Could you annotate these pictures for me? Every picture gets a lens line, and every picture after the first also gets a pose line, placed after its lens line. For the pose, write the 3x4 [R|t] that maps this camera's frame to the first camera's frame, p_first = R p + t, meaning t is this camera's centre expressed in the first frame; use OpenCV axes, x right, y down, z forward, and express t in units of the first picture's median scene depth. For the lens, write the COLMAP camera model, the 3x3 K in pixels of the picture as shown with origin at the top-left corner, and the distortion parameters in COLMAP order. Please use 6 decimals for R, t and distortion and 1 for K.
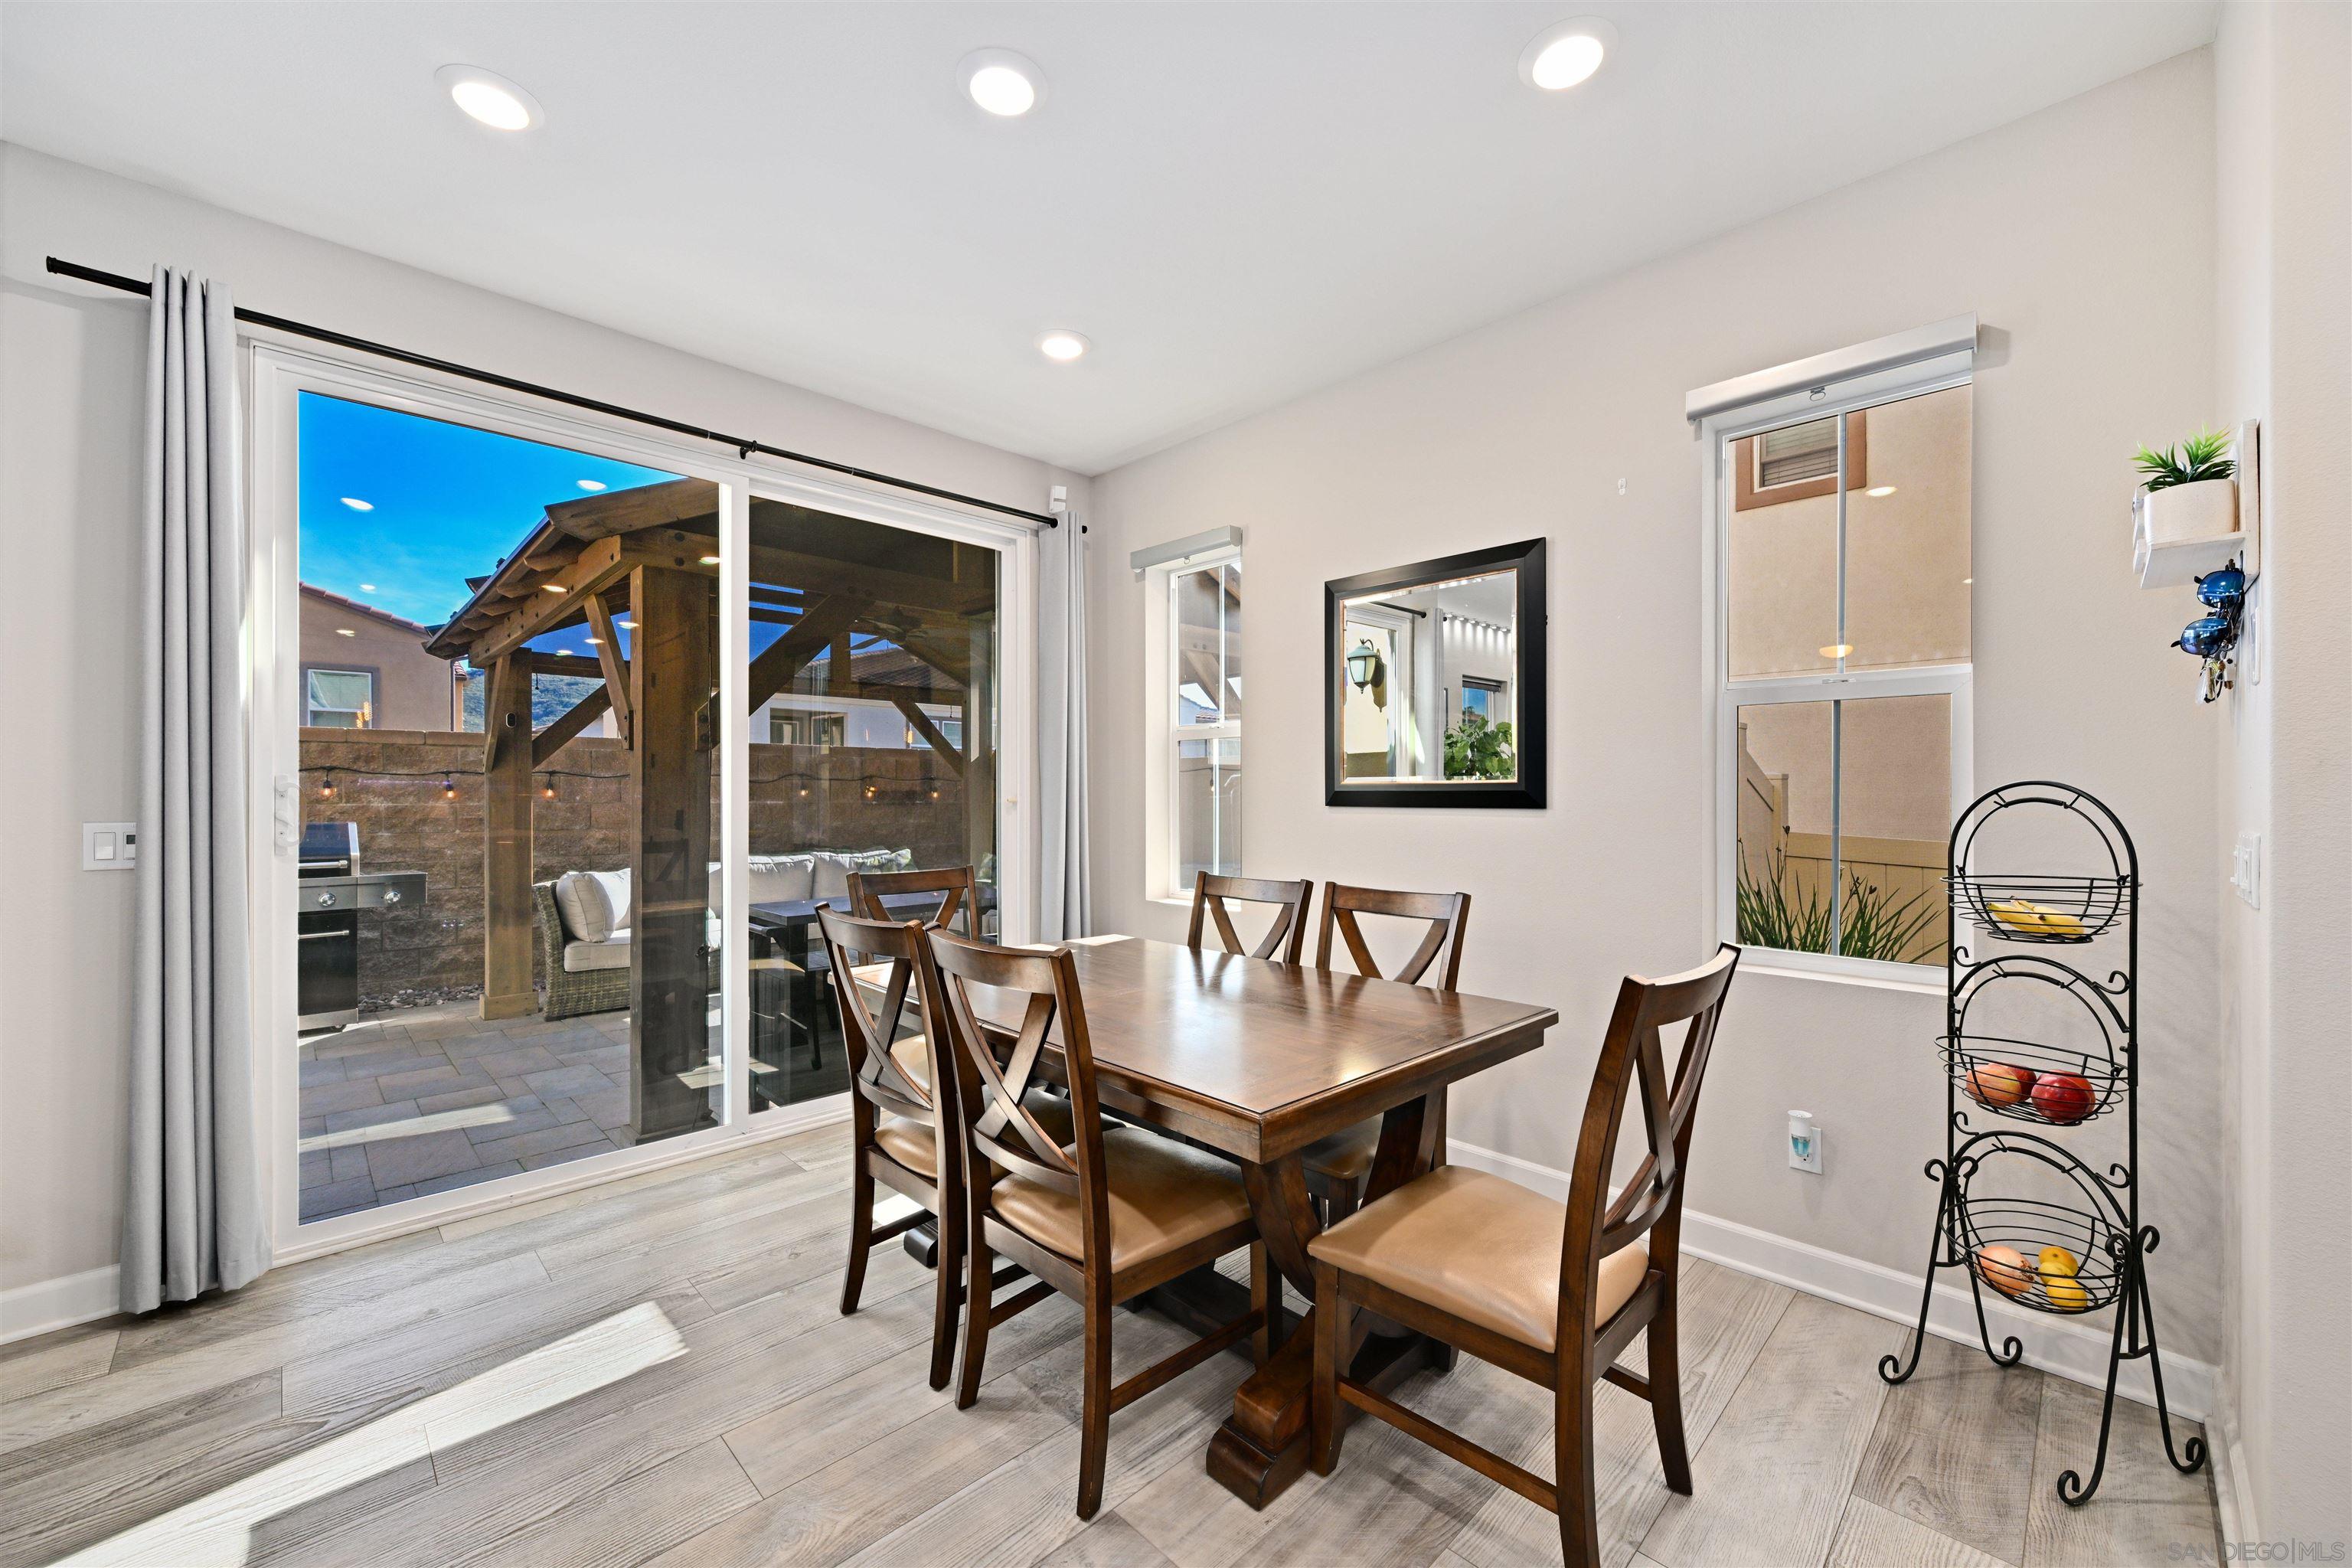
lens RADIAL K [[922.9, 0, 1187.9], [0, 922.9, 796.6], [0, 0, 1]] dist [-0.001947, -0.000290]
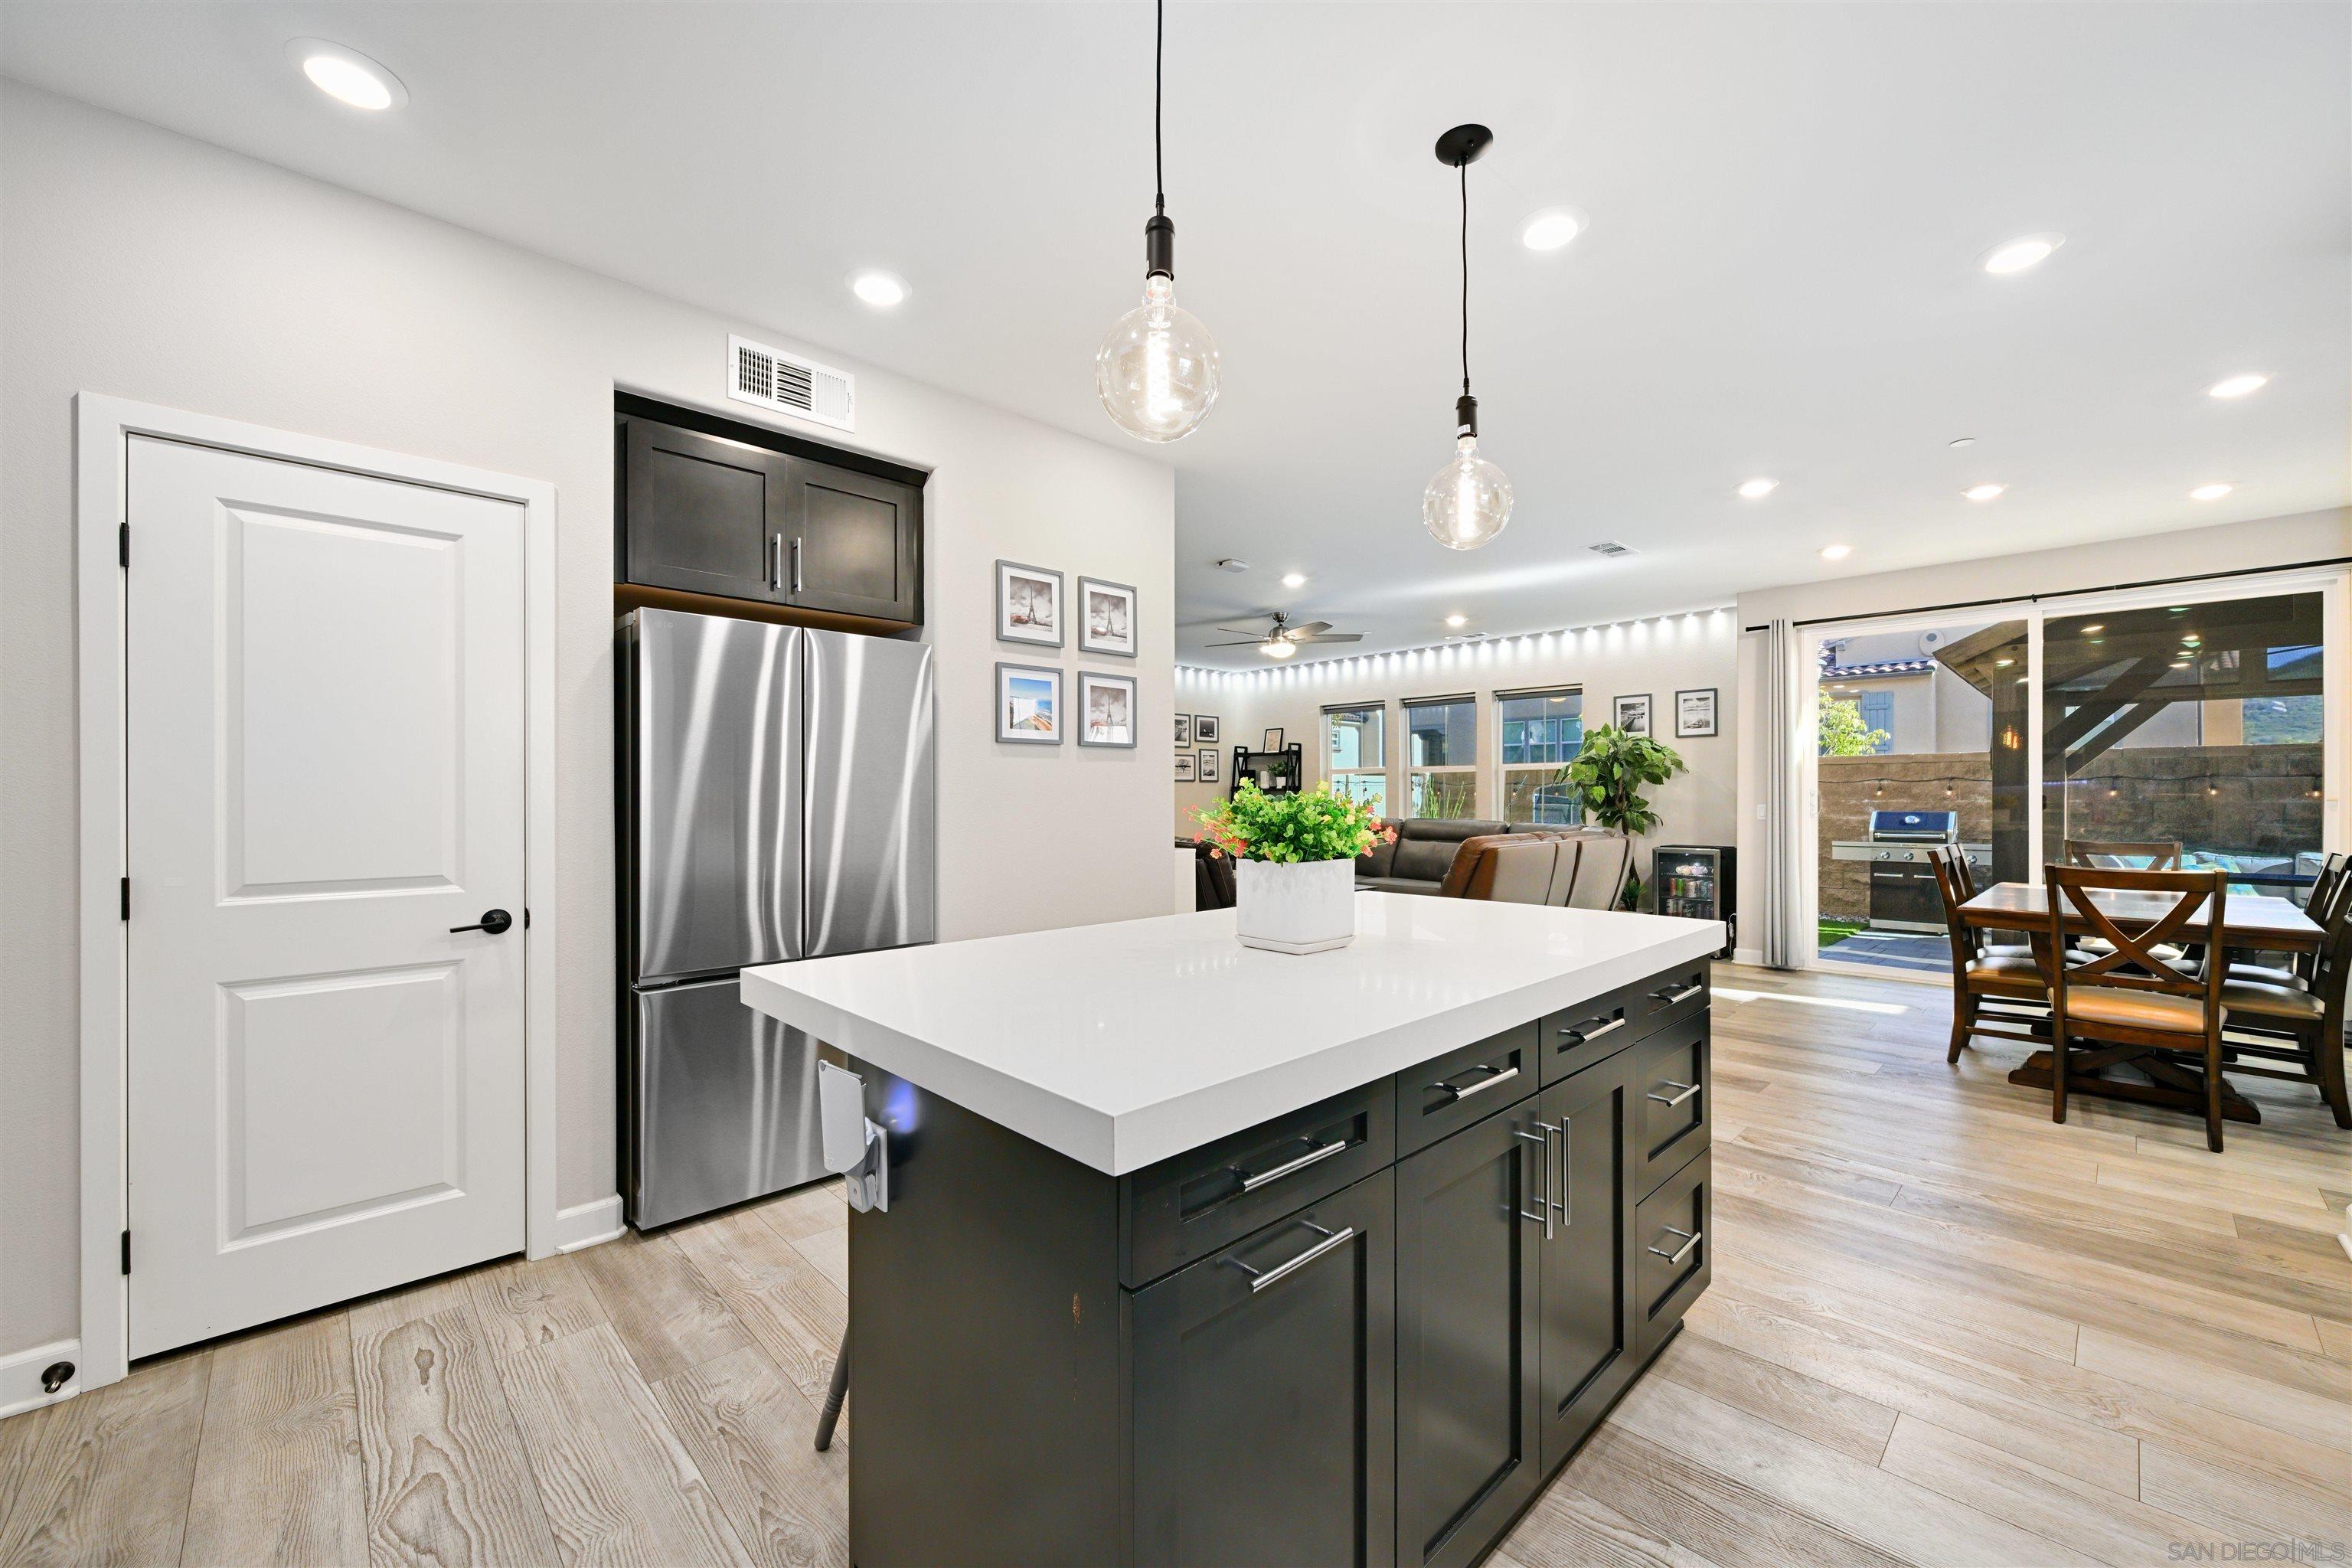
lens RADIAL K [[922.9, 0, 1200.6], [0, 922.9, 790.2], [0, 0, 1]] dist [-0.001947, -0.000290]
pose [[0.001900, -0.007494, -0.999970, 0.713751], [0.000720, 0.999972, -0.007493, 0.000815], [0.999998, -0.000705, 0.001906, -0.336324]]
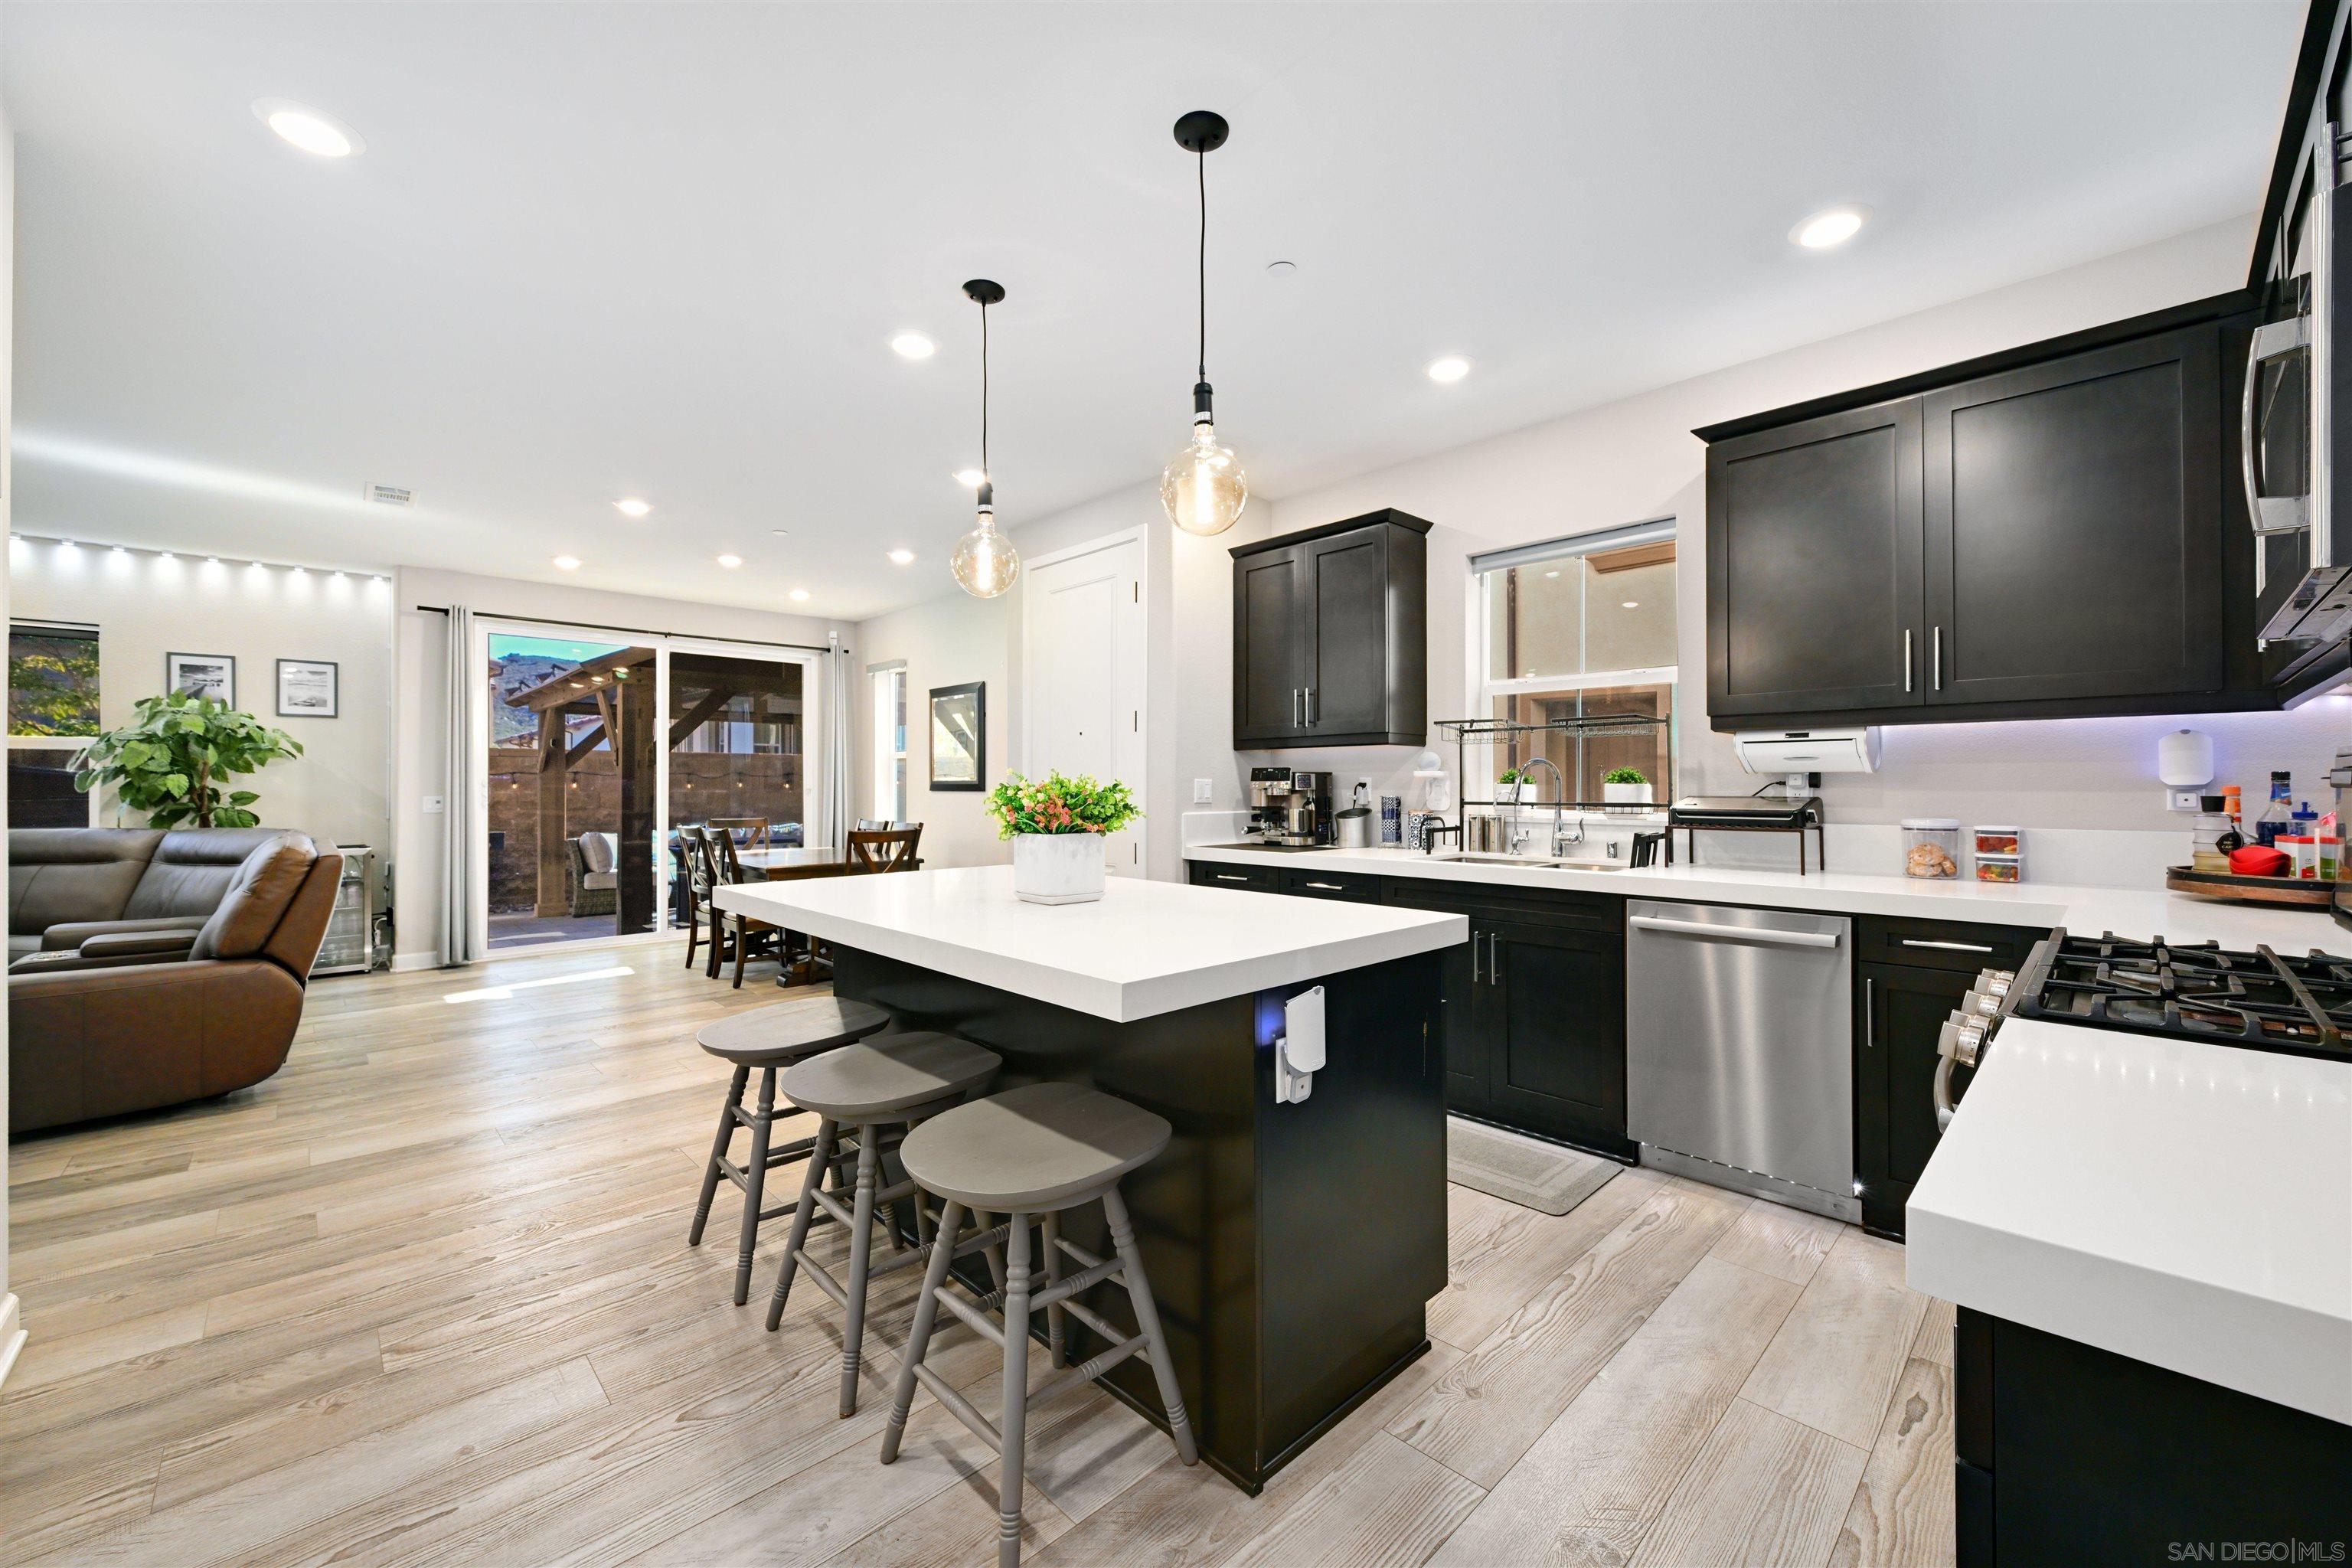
lens RADIAL K [[922.9, 0, 1180.6], [0, 922.9, 780.2], [0, 0, 1]] dist [-0.001947, -0.000290]
pose [[0.999903, -0.001958, -0.013774, 0.460441], [0.001848, 0.999966, -0.007995, 0.001909], [0.013789, 0.007968, 0.999873, -0.707172]]
